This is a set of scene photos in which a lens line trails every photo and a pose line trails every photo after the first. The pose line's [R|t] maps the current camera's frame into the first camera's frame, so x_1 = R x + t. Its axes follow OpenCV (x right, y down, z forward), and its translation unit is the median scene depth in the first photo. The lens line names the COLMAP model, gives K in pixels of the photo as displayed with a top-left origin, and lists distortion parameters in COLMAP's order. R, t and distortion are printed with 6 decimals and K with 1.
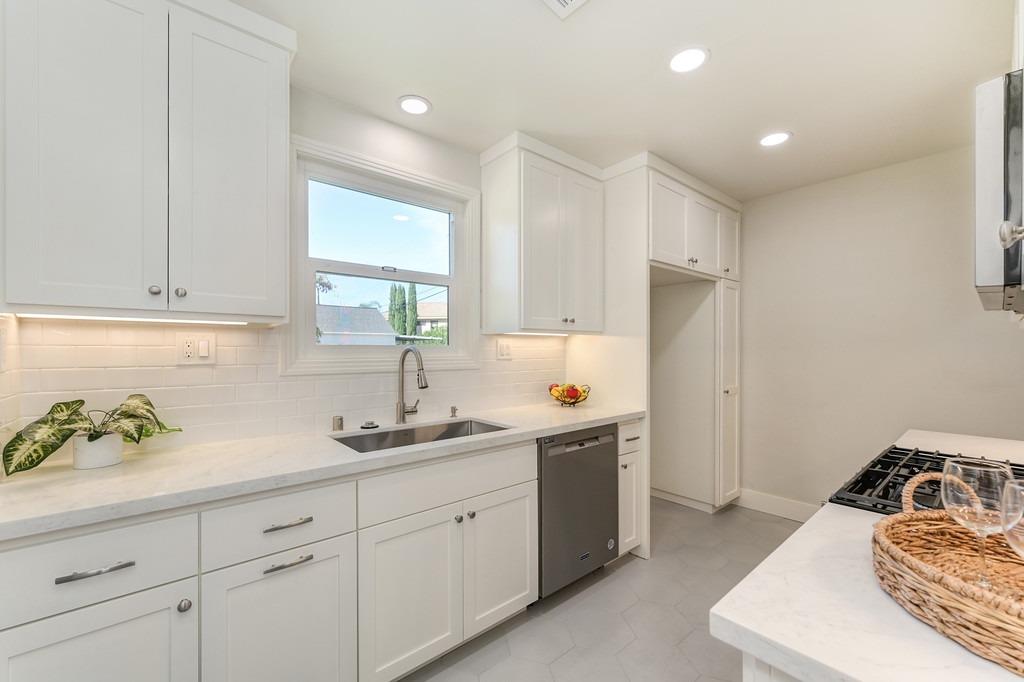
lens RADIAL K [[413.1, 0, 513.4], [0, 413.1, 349.3], [0, 0, 1]] dist [-0.000834, 0.000309]
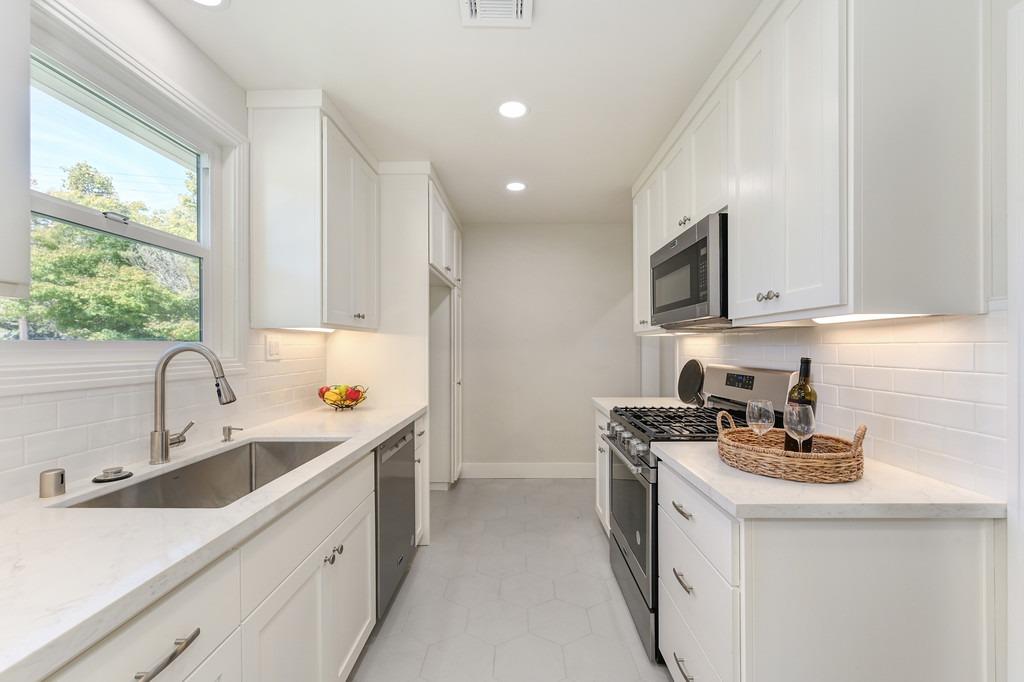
lens RADIAL K [[410.0, 0, 515.5], [0, 410.0, 343.5], [0, 0, 1]] dist [-0.001997, -0.000028]
pose [[0.664496, 0.005612, 0.747271, -0.319100], [0.000574, 0.999968, -0.008021, -0.001110], [-0.747291, 0.005759, 0.664472, 0.132429]]
